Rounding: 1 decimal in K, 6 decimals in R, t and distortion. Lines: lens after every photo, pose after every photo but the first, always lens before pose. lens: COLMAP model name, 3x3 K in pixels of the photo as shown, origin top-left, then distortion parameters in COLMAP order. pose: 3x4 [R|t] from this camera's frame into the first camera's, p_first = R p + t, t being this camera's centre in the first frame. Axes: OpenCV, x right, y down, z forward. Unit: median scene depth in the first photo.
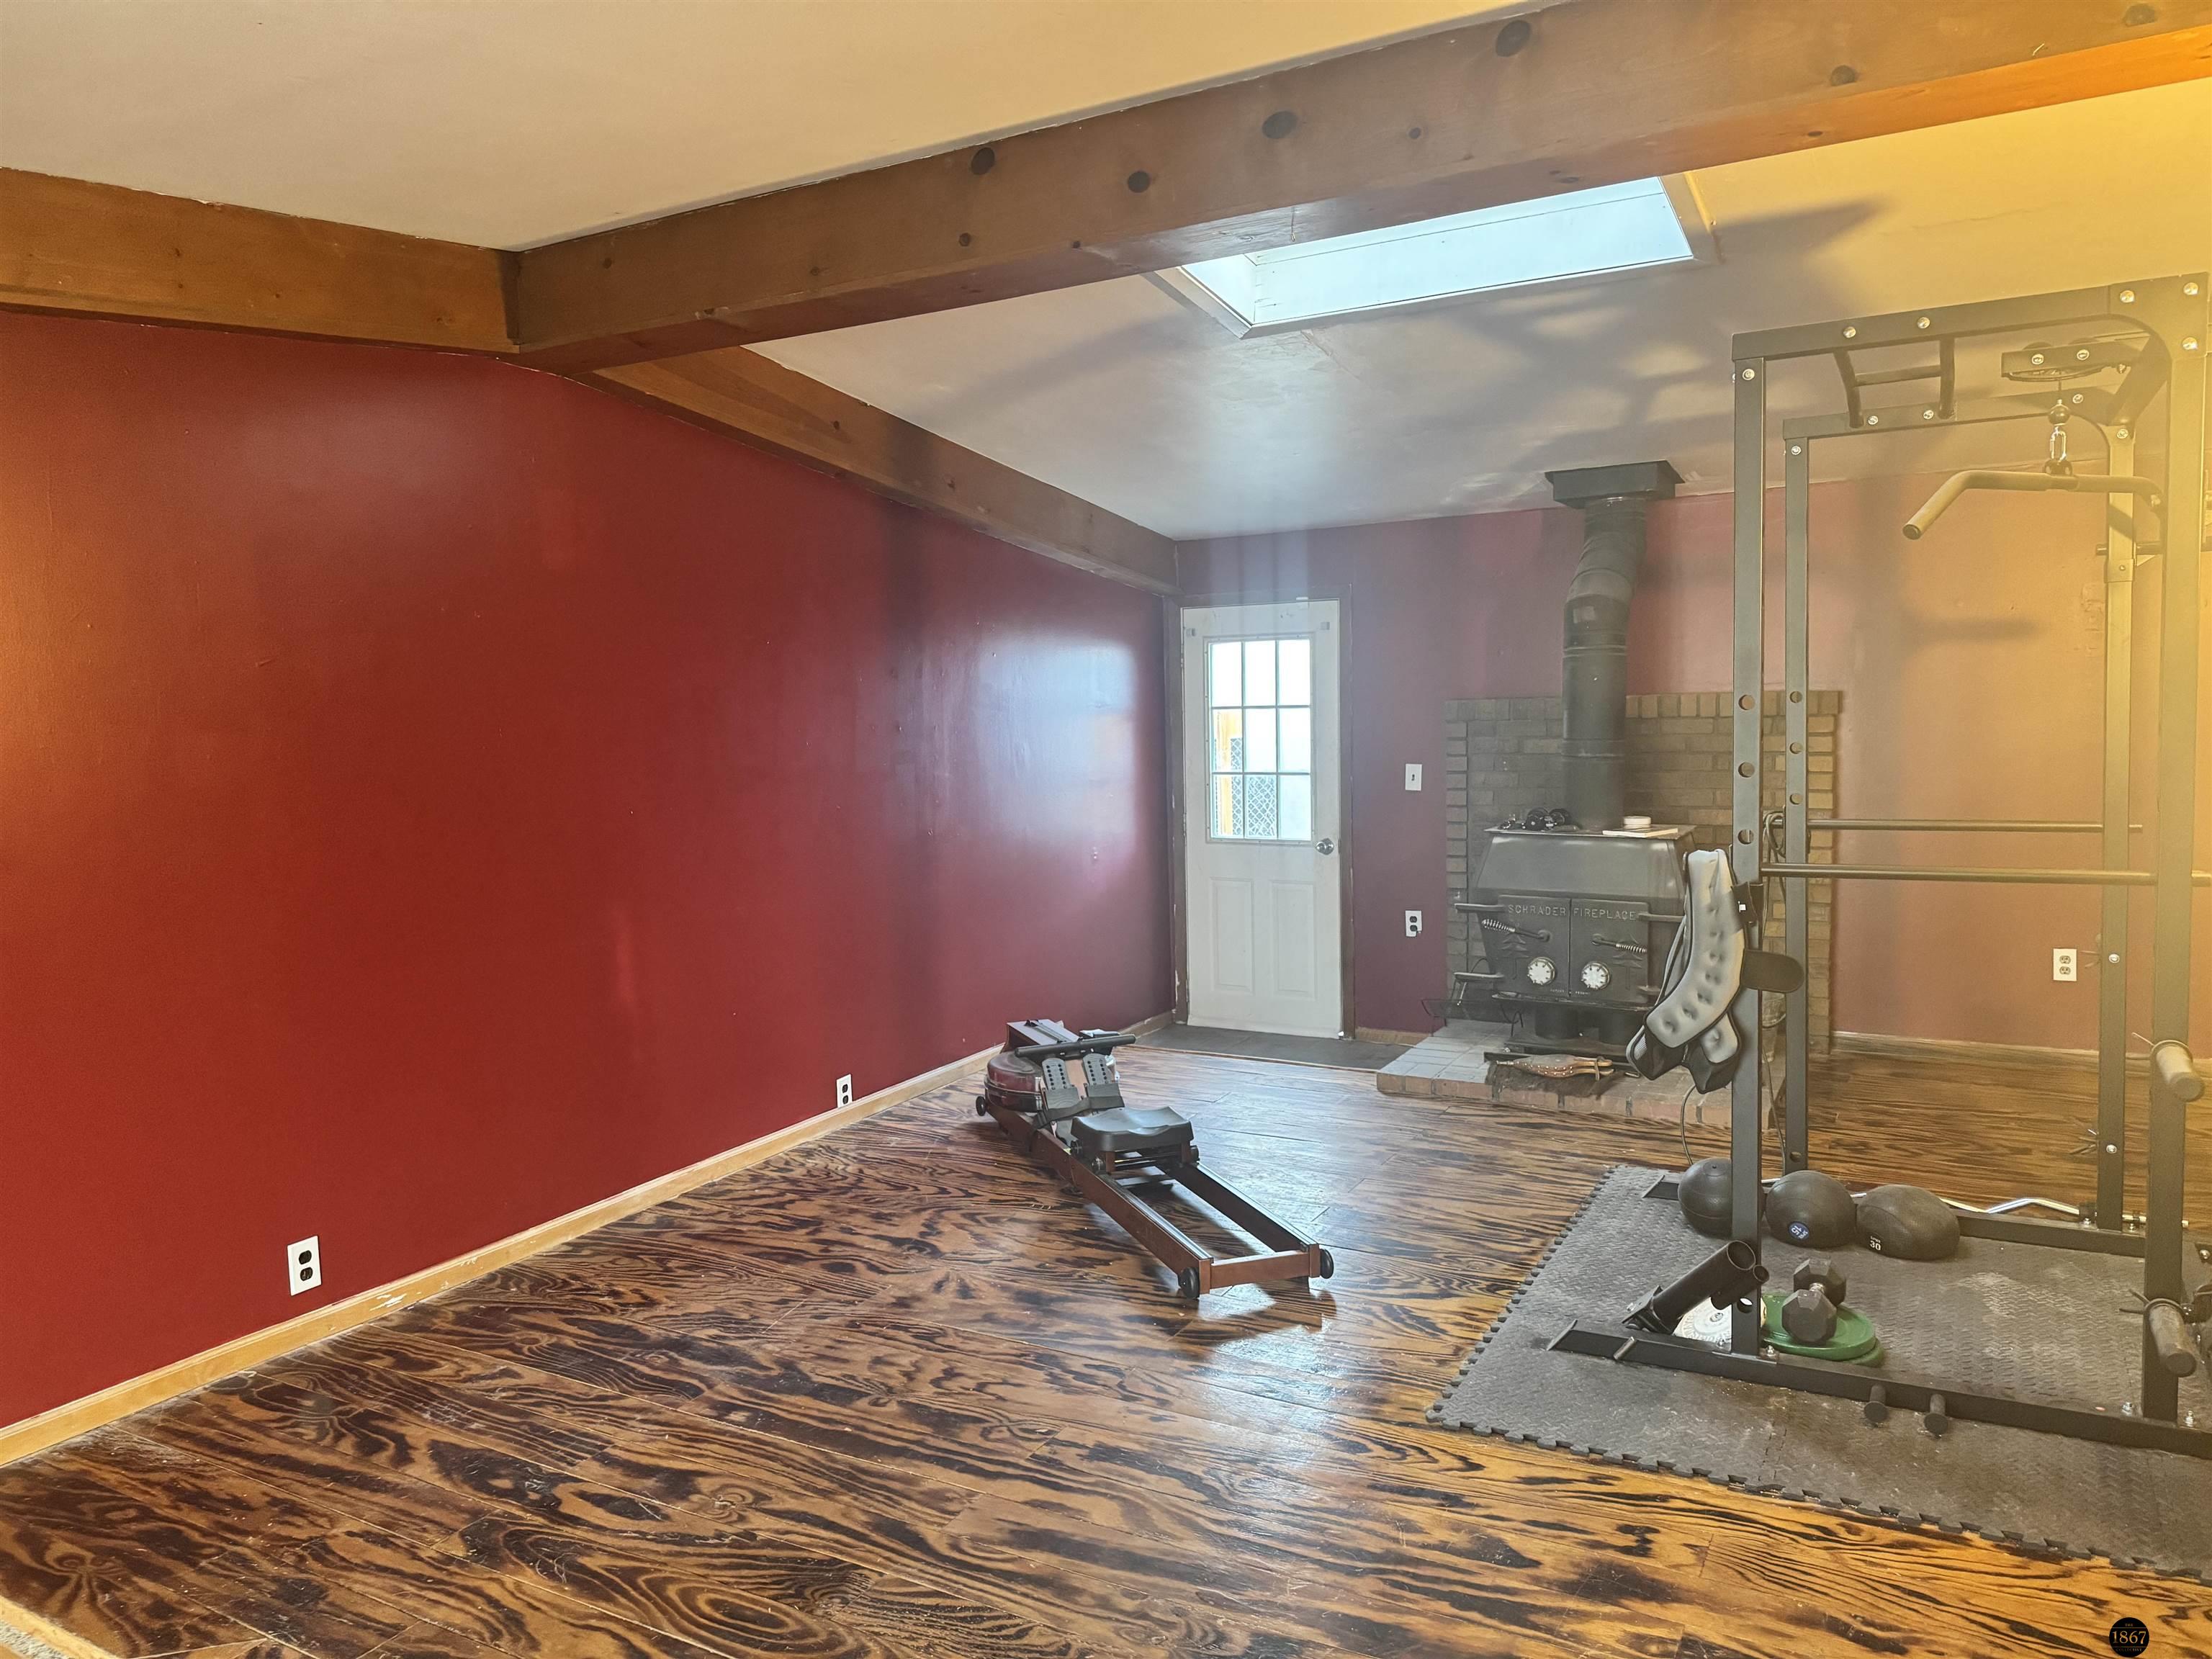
lens RADIAL K [[1544.2, 0, 1108.9], [0, 1544.2, 826.7], [0, 0, 1]] dist [0.004986, 0.000074]
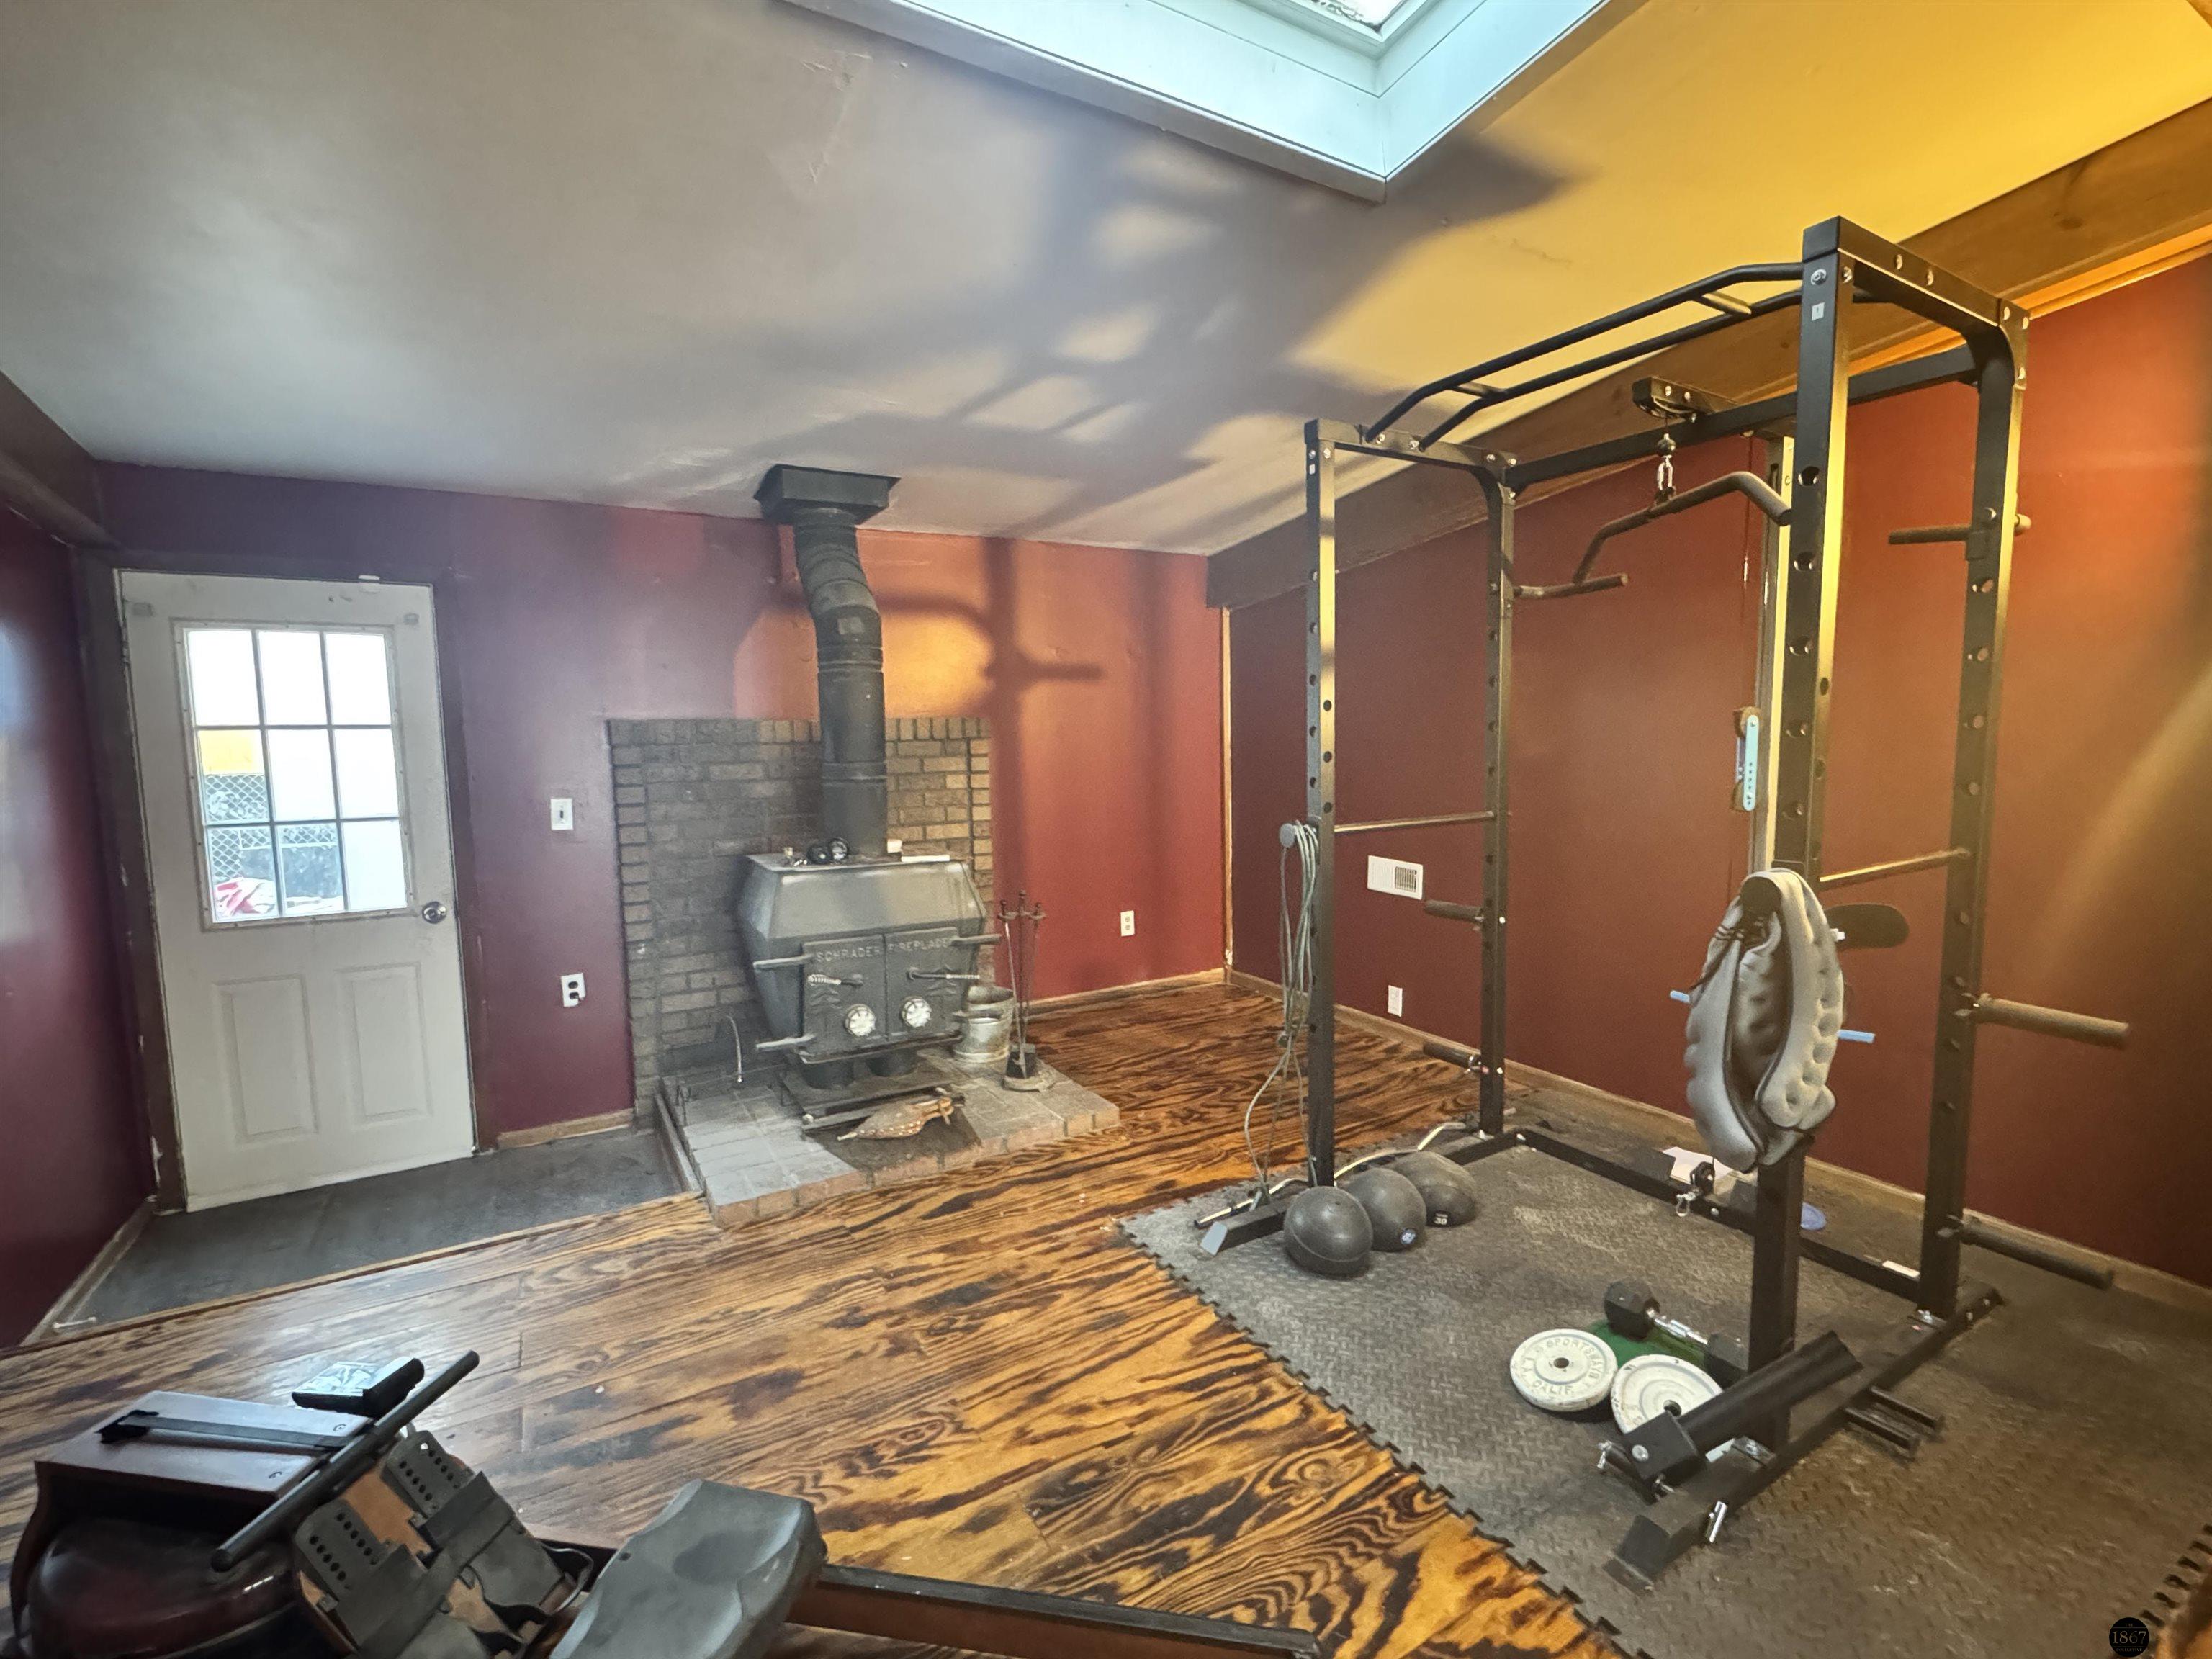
lens RADIAL K [[976.7, 0, 1107.8], [0, 976.7, 830.8], [0, 0, 1]] dist [-0.002004, -0.000330]
pose [[0.503708, -0.071549, 0.860906, -0.109514], [0.070409, 0.996649, 0.041636, -0.025461], [-0.861000, 0.039643, 0.507058, 0.506996]]
